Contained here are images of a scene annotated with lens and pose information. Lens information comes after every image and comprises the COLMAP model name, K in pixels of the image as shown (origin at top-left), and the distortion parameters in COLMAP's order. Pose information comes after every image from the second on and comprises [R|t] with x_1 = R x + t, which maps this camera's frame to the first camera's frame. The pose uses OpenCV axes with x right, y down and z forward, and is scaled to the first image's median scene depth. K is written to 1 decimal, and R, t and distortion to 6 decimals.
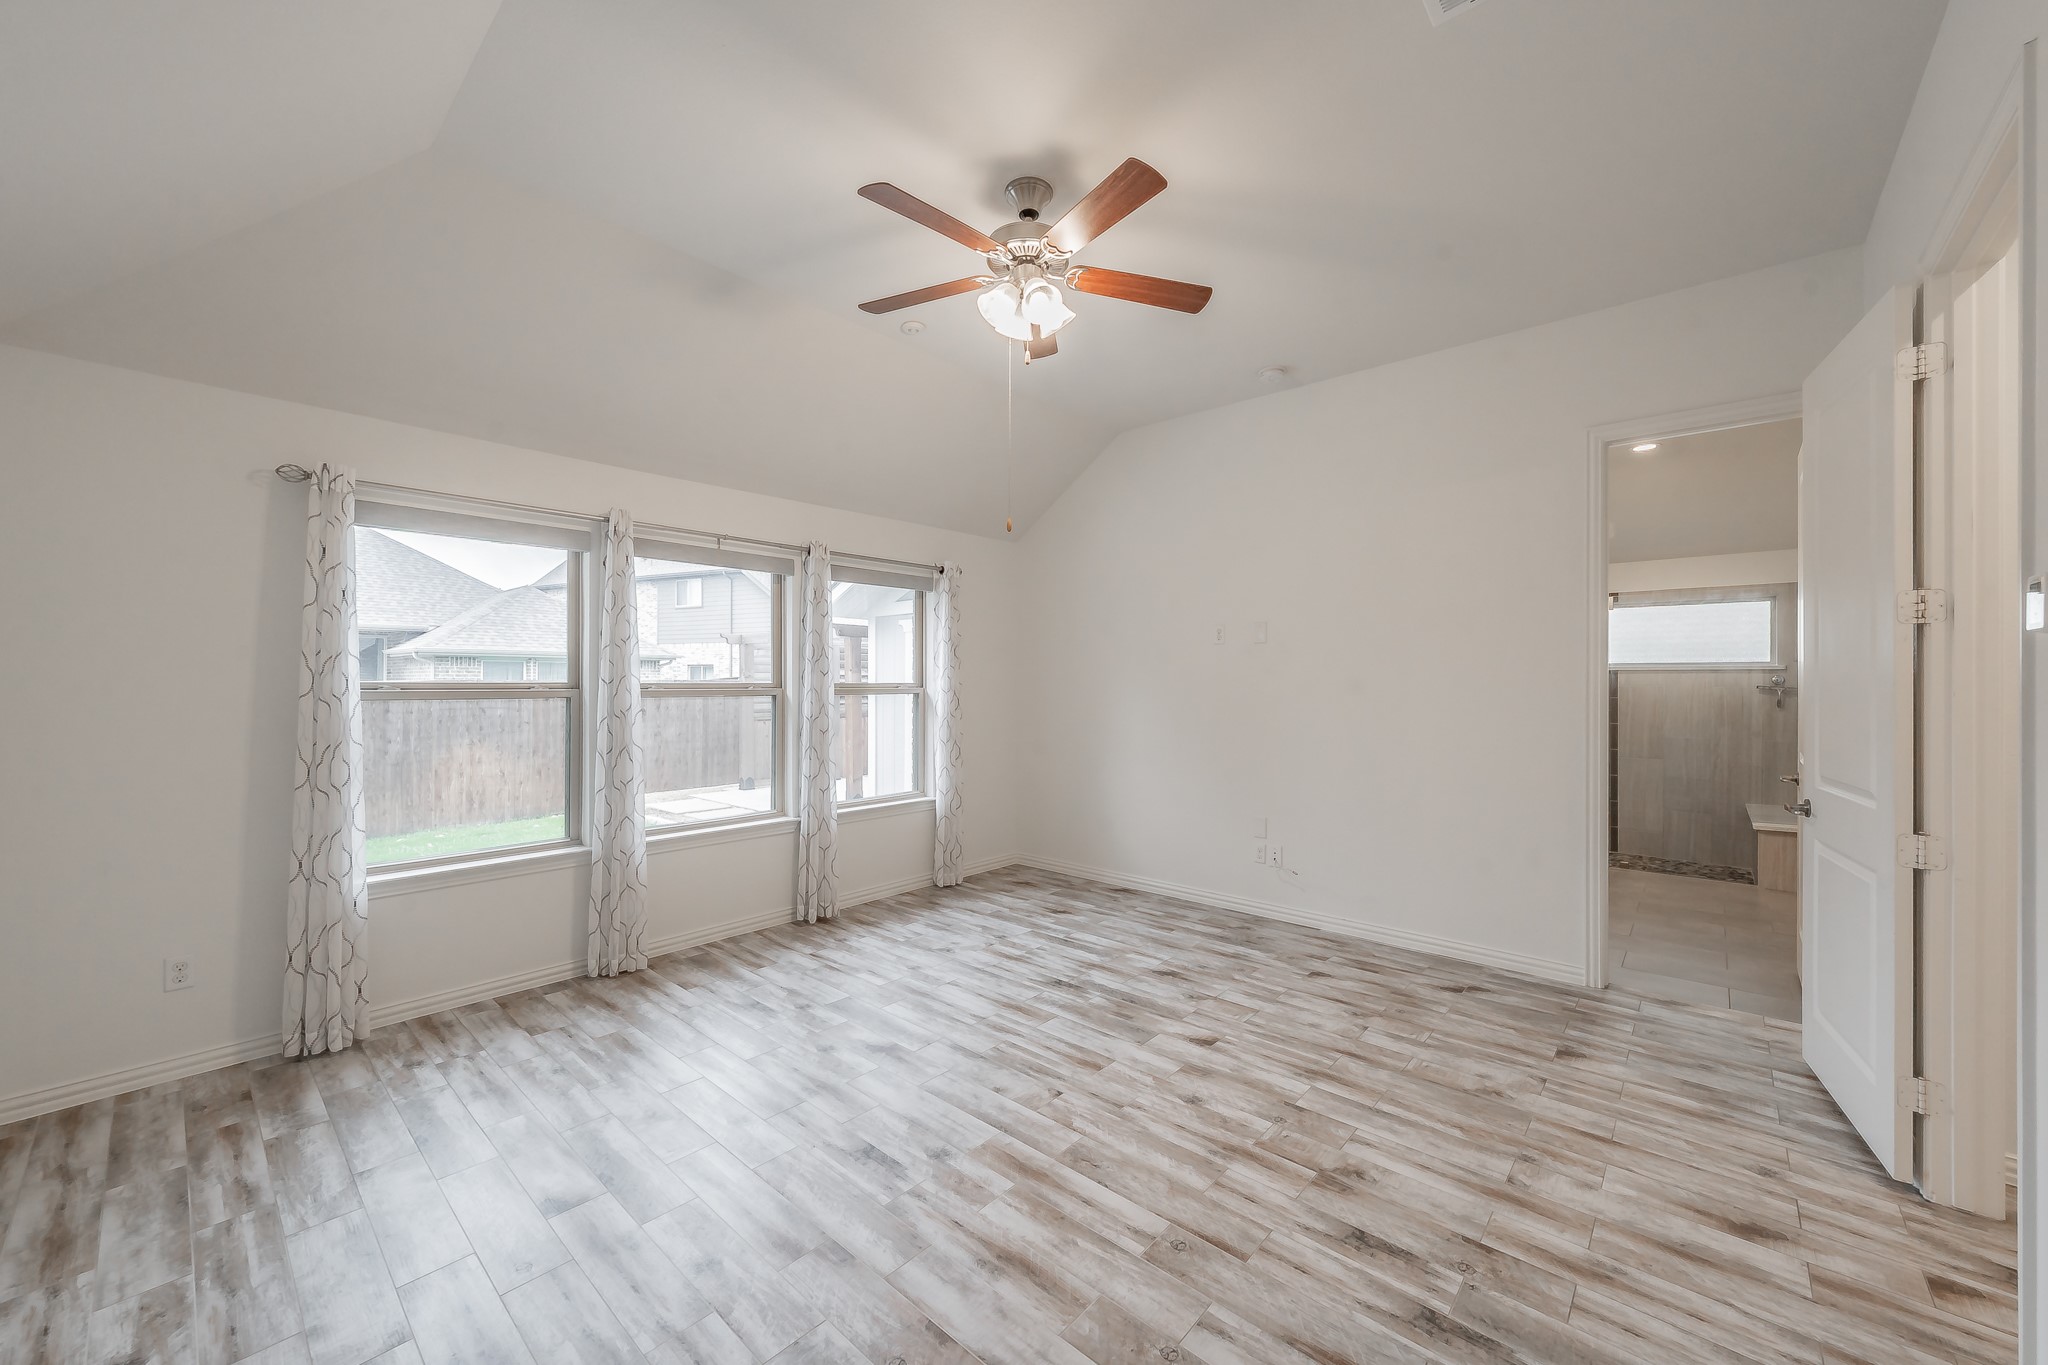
lens RADIAL K [[782.1, 0, 1016.1], [0, 782.1, 674.6], [0, 0, 1]] dist [0.000720, 0.000209]
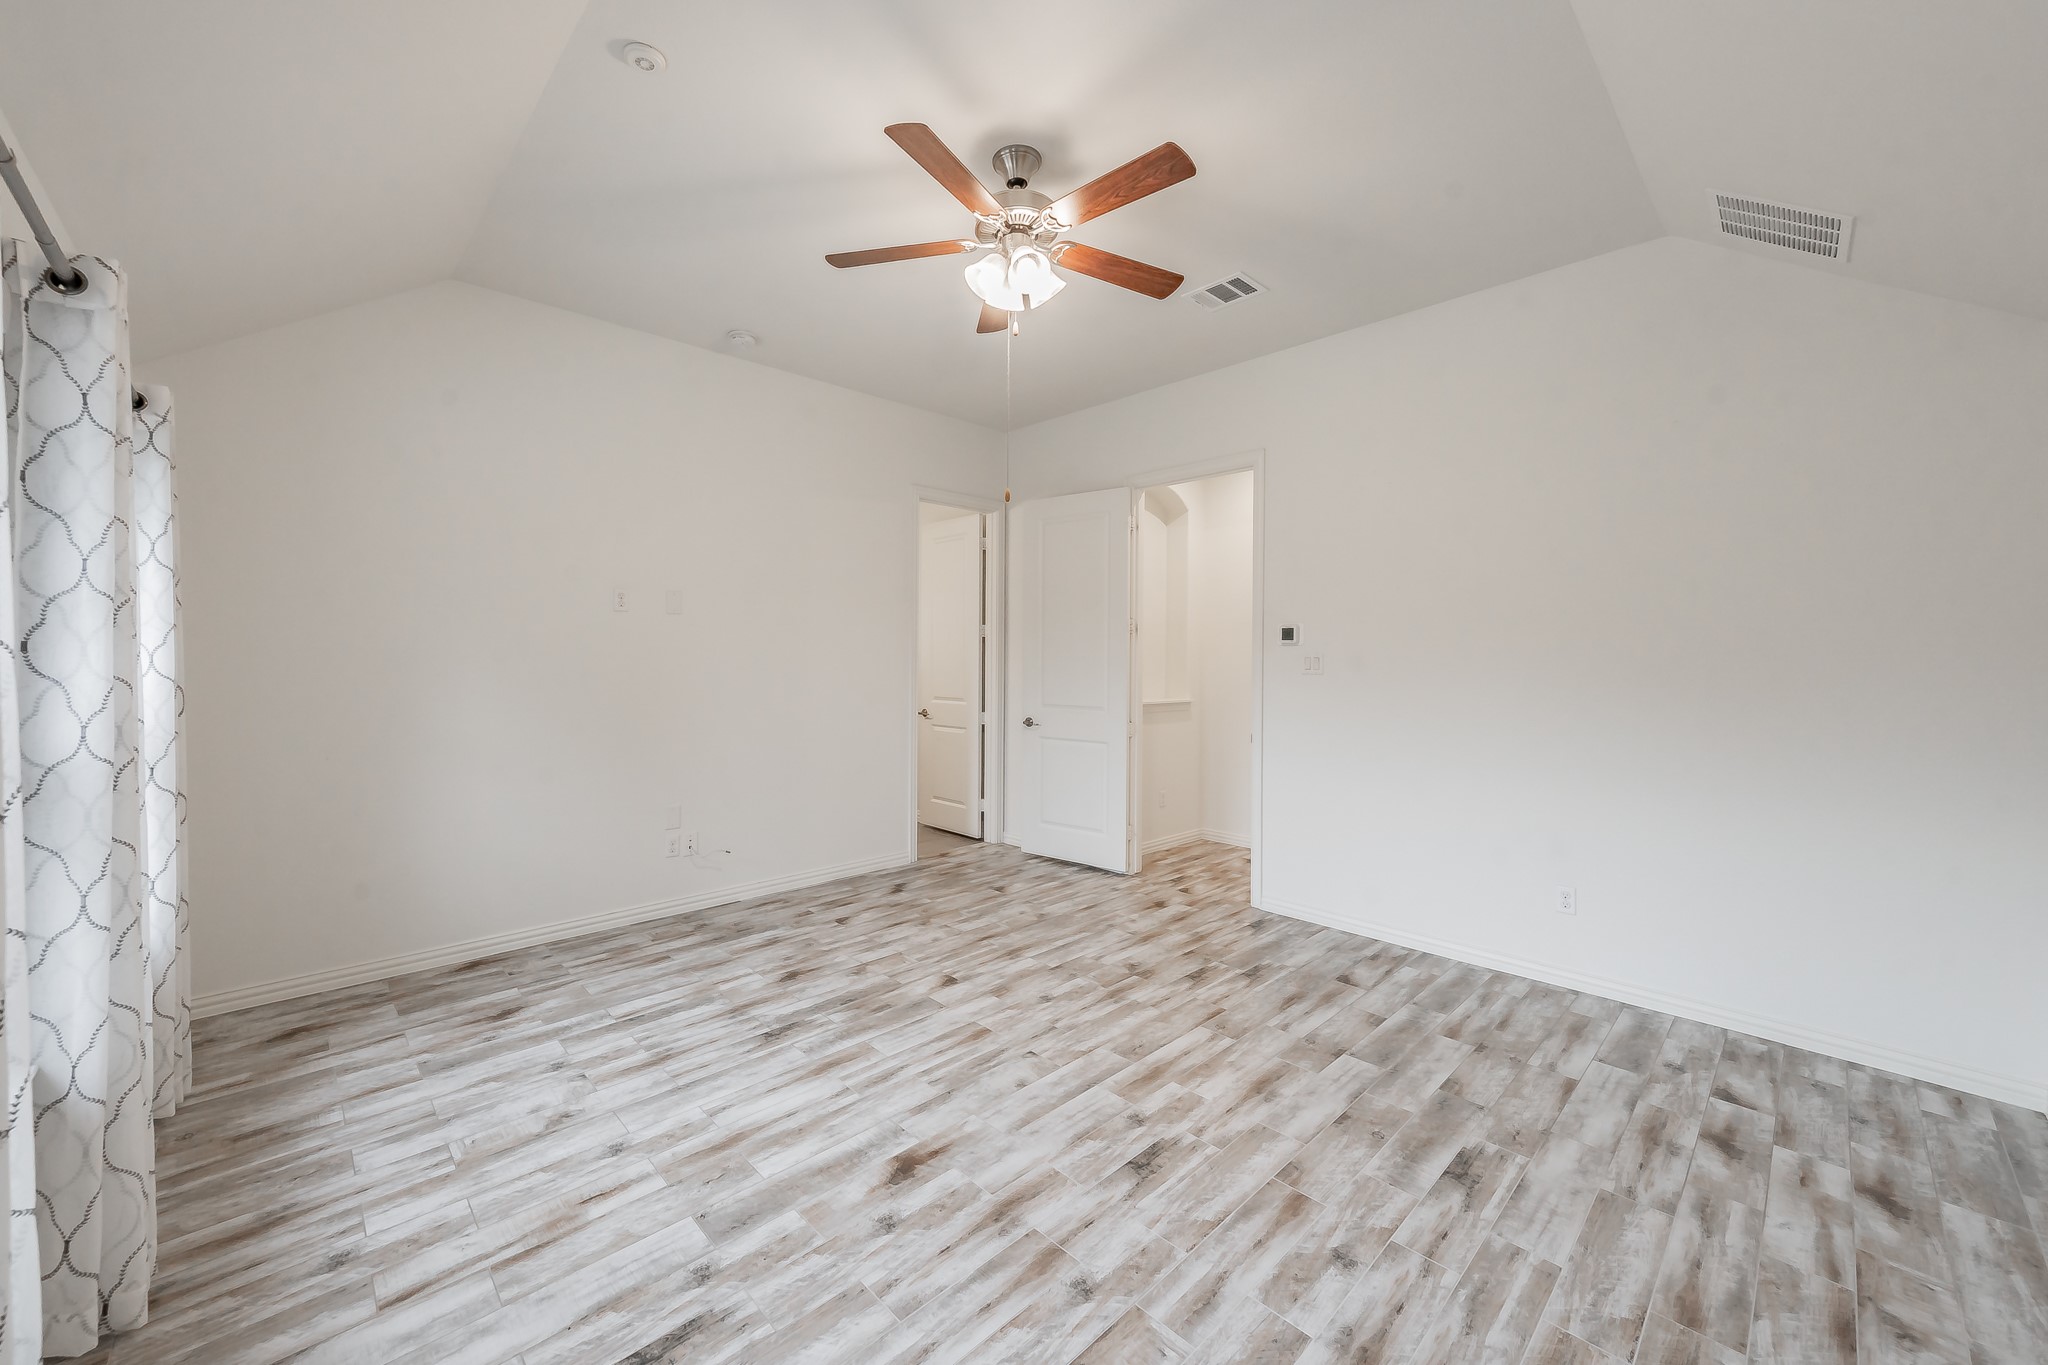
lens RADIAL K [[782.1, 0, 1028.4], [0, 782.1, 674.7], [0, 0, 1]] dist [0.000720, 0.000209]
pose [[0.063488, -0.025935, 0.997646, -0.744140], [-0.012069, 0.999569, 0.026753, 0.004495], [-0.997910, -0.013739, 0.063148, 0.726451]]
